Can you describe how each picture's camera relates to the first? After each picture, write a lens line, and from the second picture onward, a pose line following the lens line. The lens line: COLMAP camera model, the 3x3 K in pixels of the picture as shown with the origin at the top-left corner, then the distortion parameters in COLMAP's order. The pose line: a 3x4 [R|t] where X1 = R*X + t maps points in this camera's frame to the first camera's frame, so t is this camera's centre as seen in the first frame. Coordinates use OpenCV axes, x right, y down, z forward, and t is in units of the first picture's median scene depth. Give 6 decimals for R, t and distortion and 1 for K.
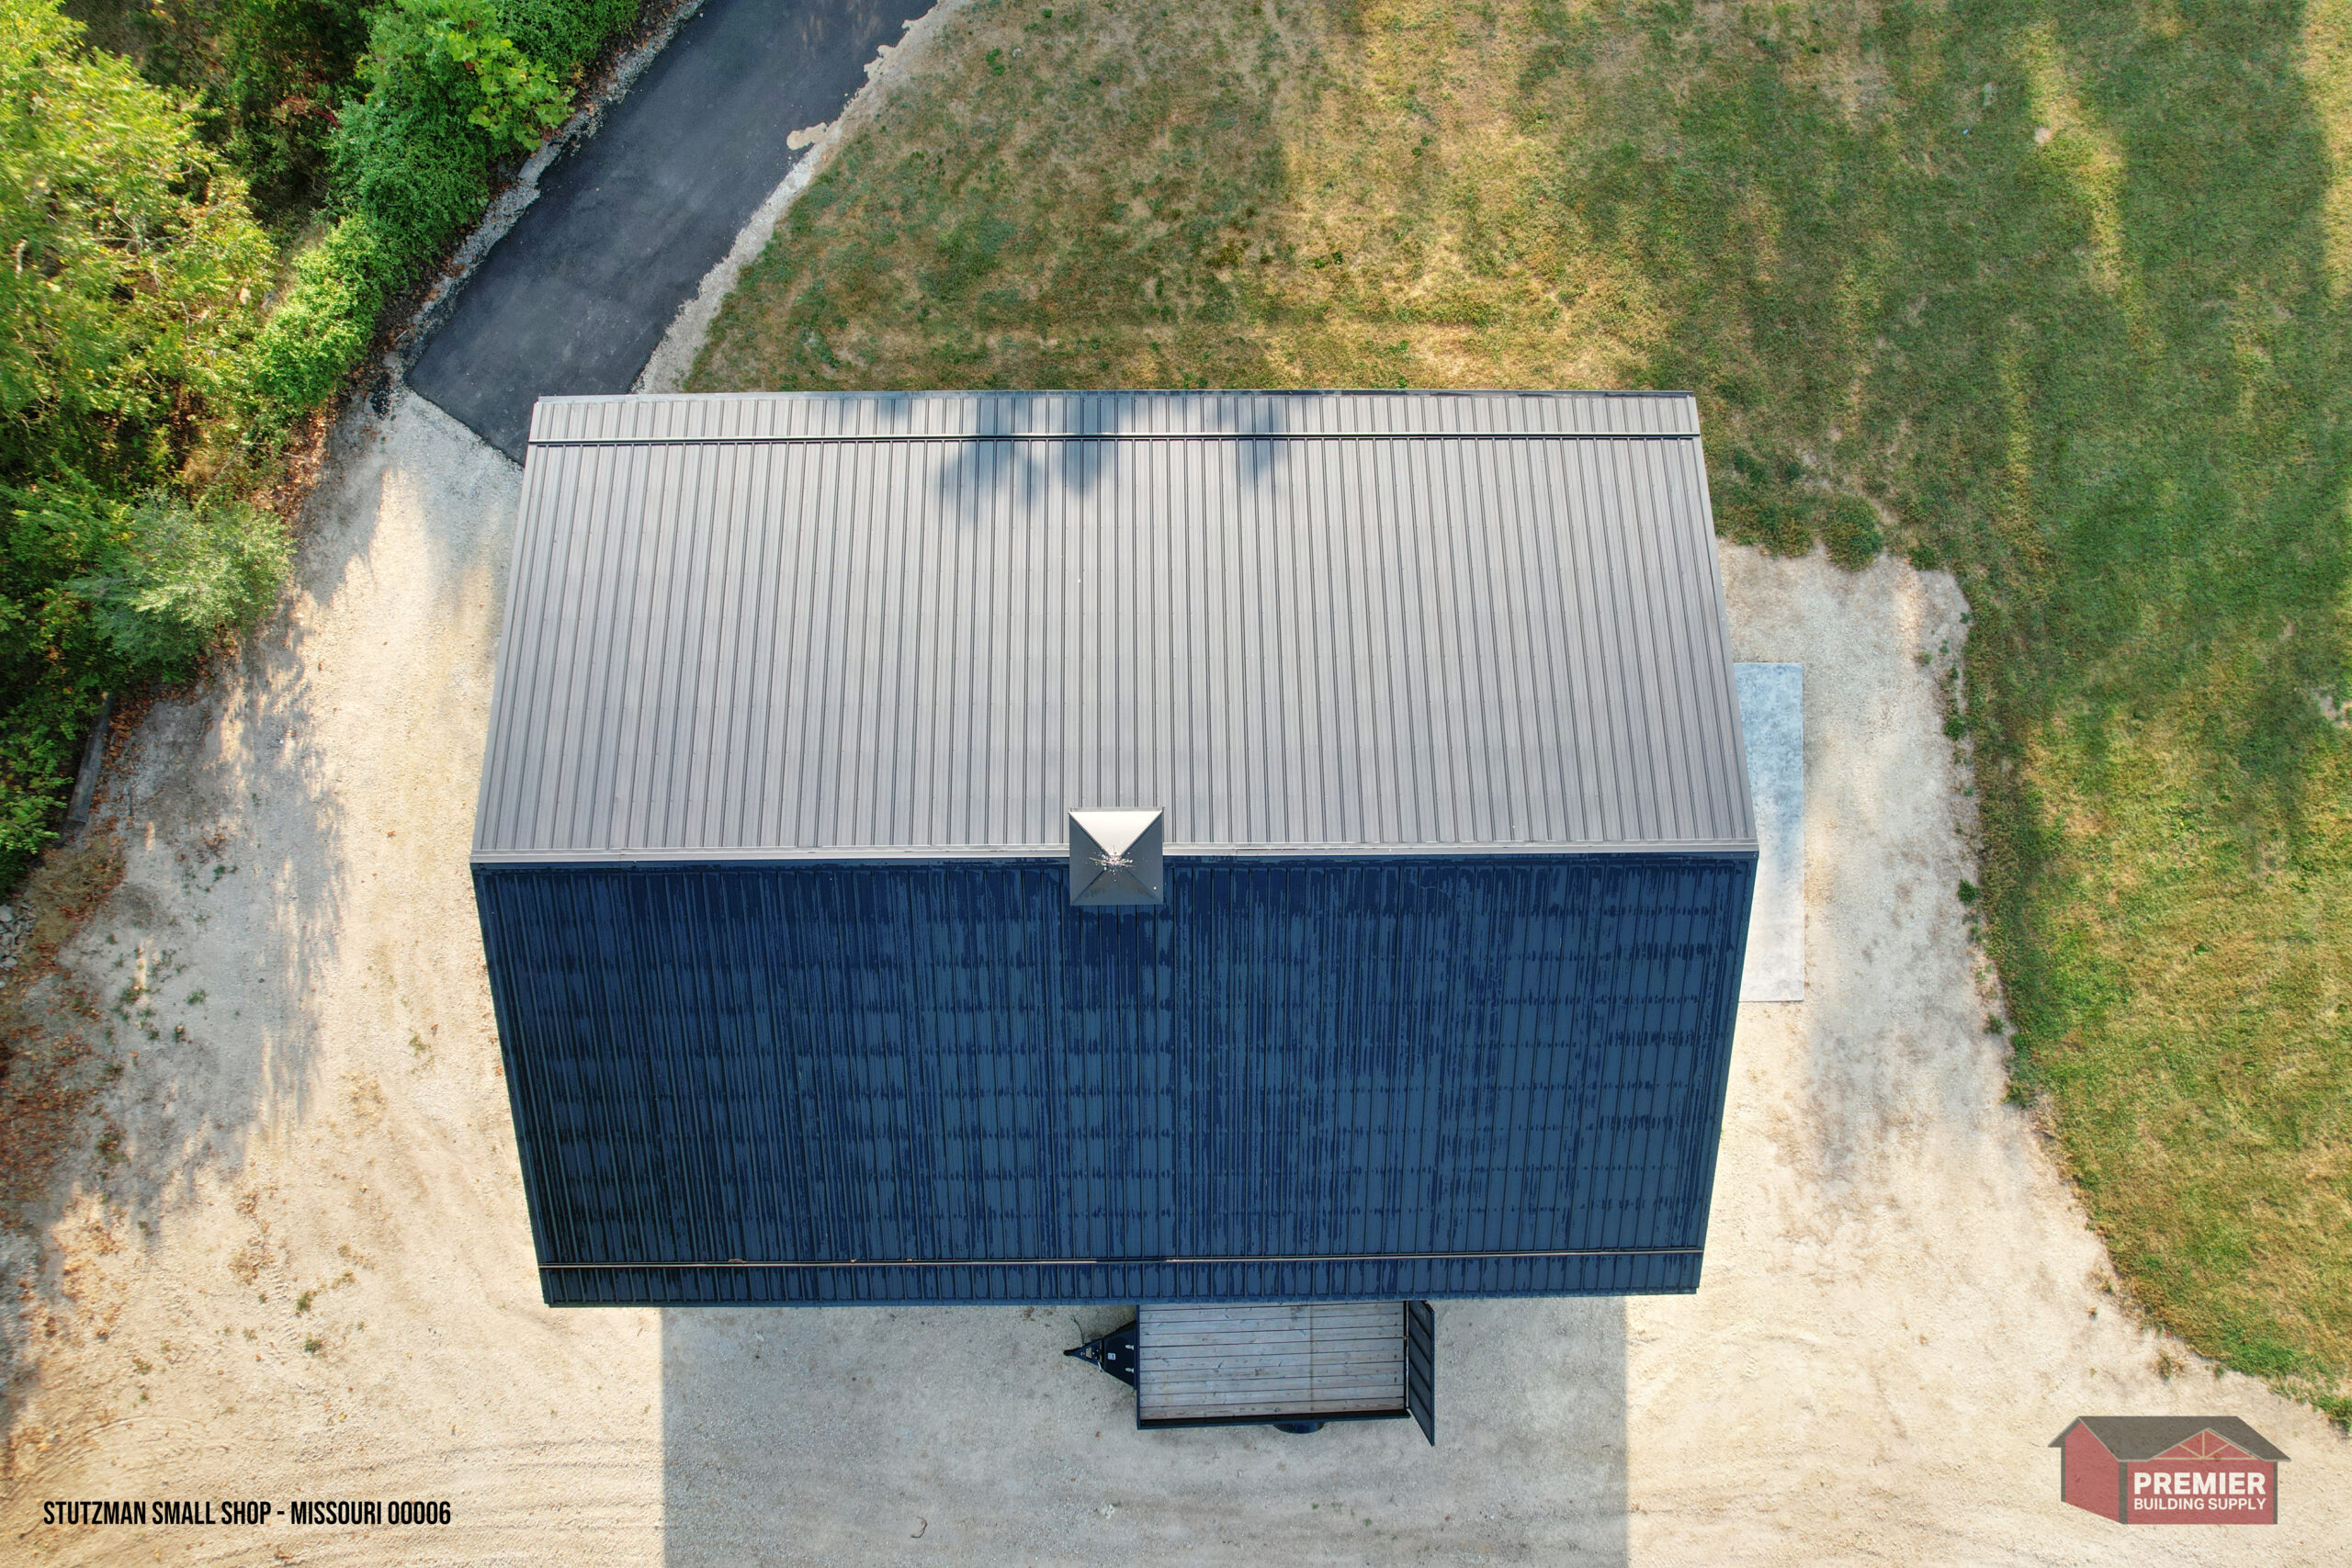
lens RADIAL K [[1507.1, 0, 1173.6], [0, 1507.1, 792.0], [0, 0, 1]] dist [-0.074793, 0.067104]
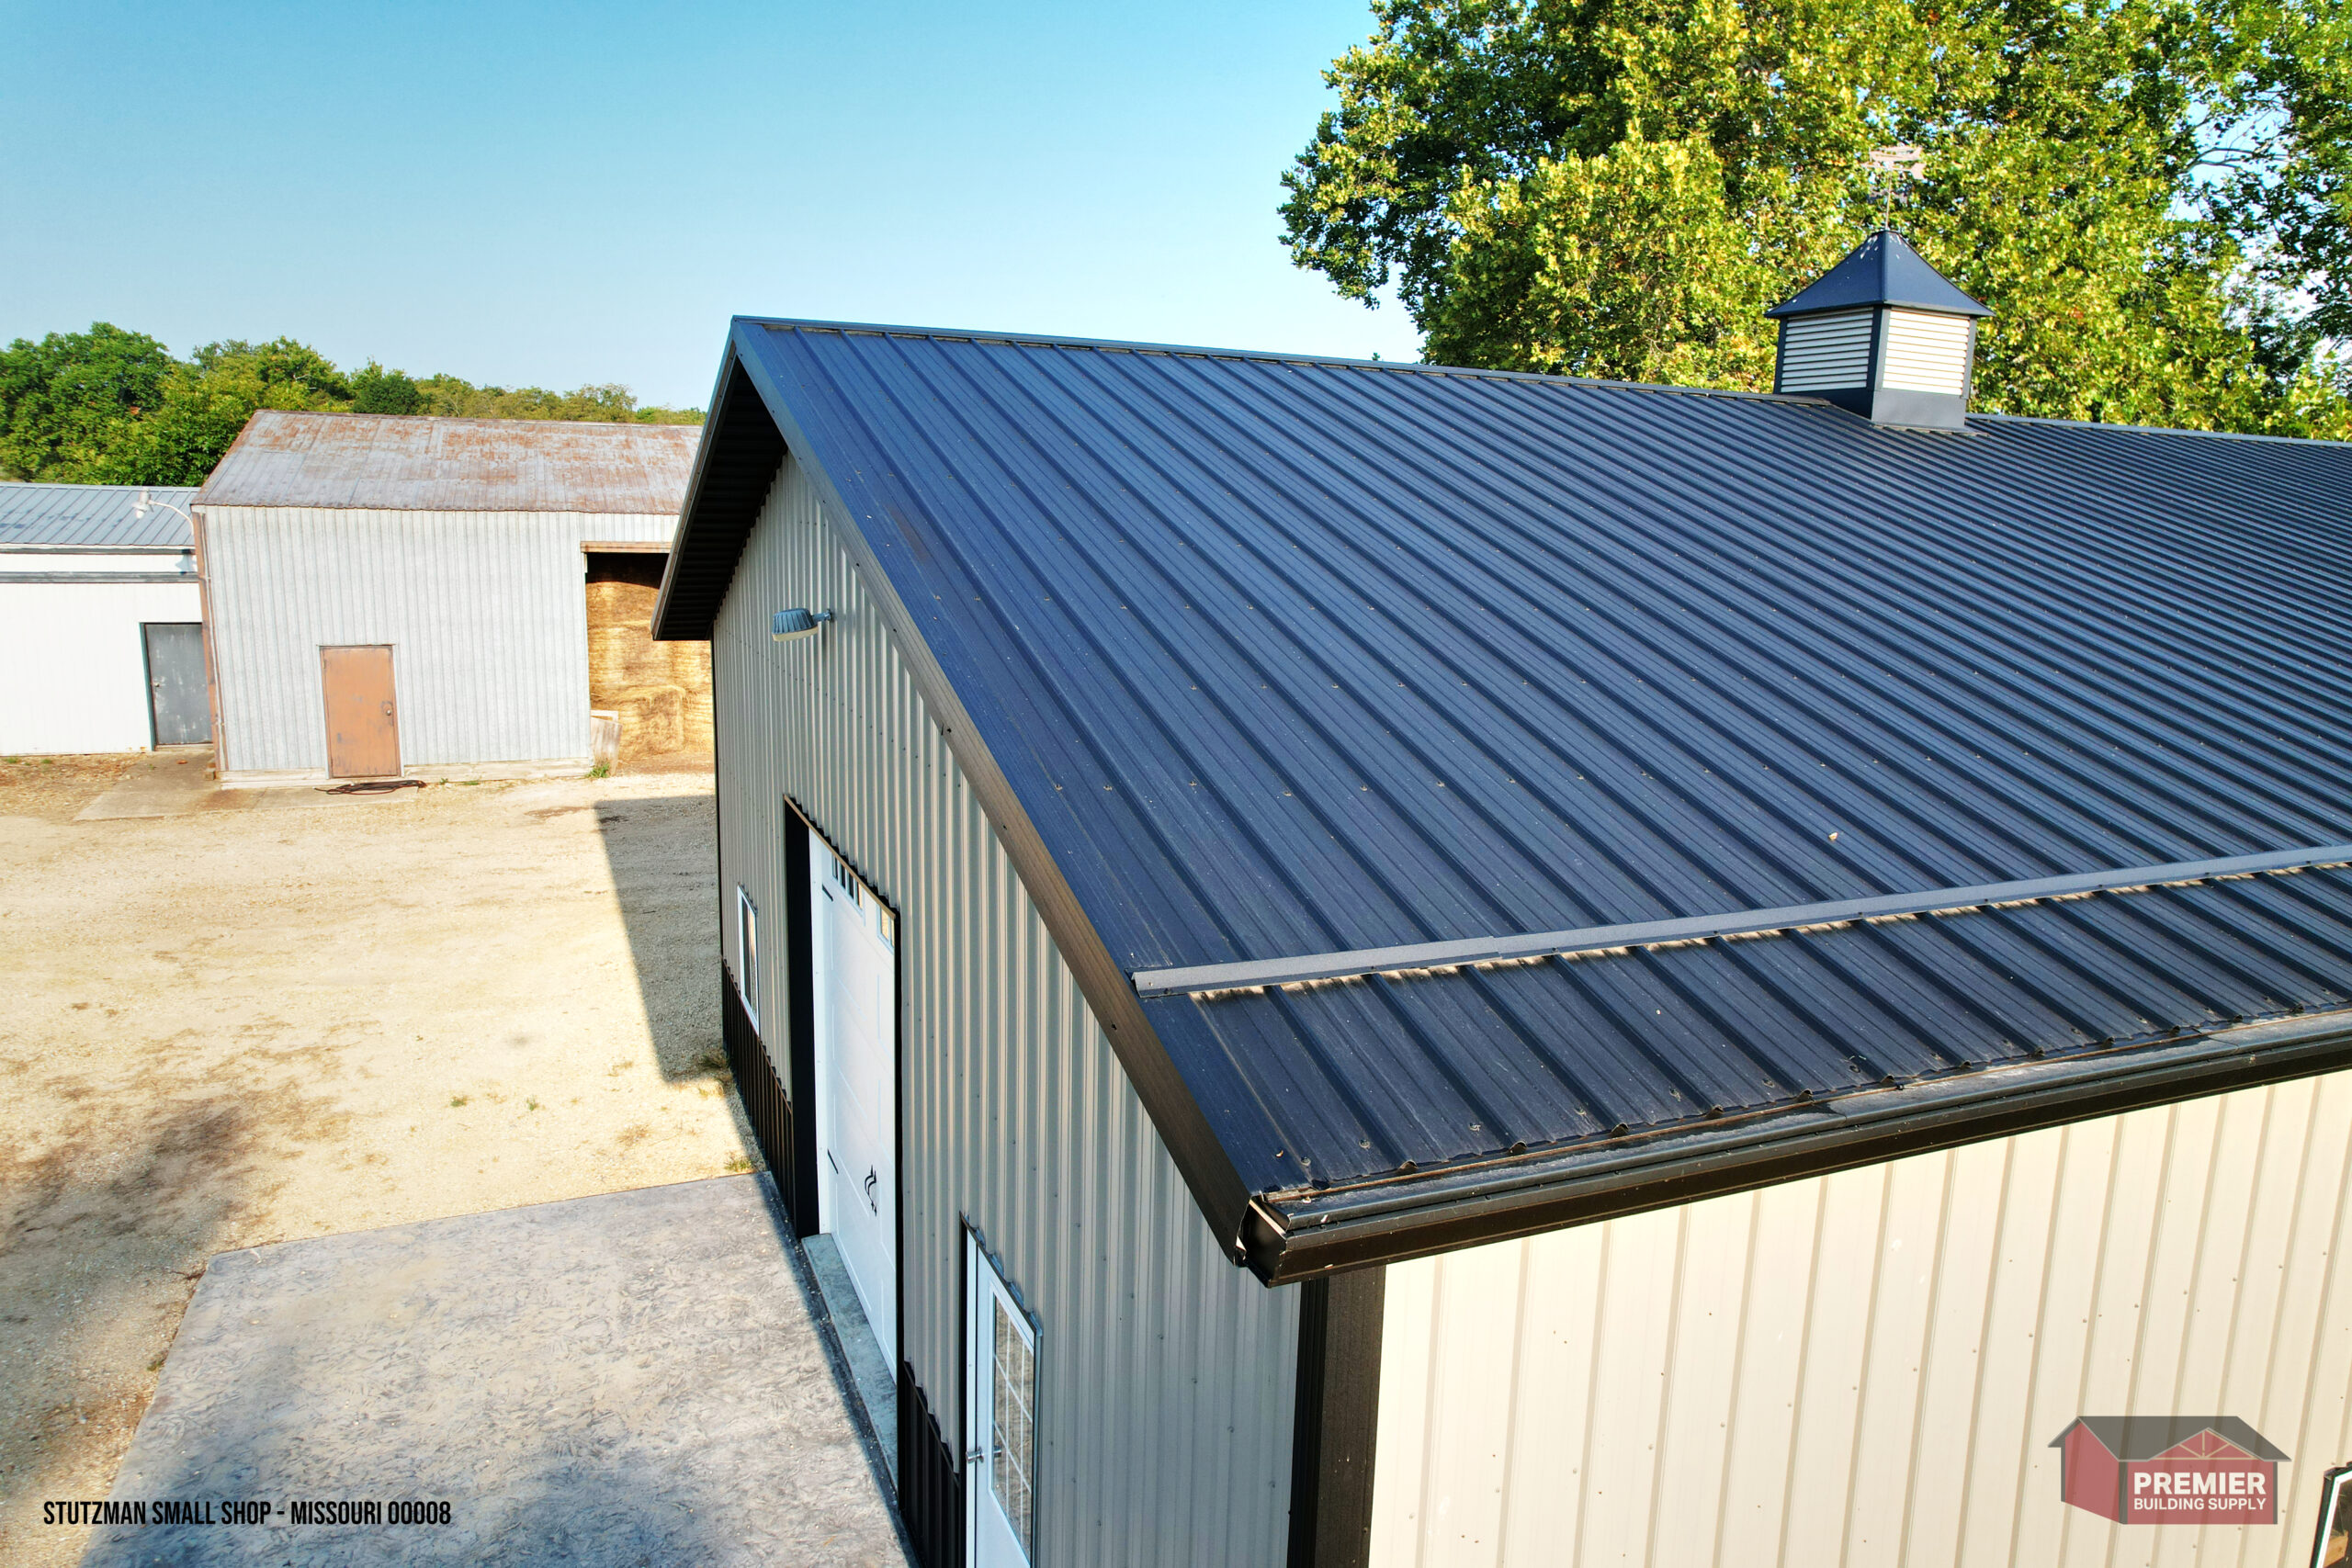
lens RADIAL K [[1507.1, 0, 1186.8], [0, 1507.1, 790.6], [0, 0, 1]] dist [-0.074793, 0.067104]
pose [[-0.917898, 0.026737, -0.395914, 0.334303], [-0.393850, -0.183141, 0.900745, -0.304679], [-0.048425, 0.982723, 0.178635, 0.789221]]
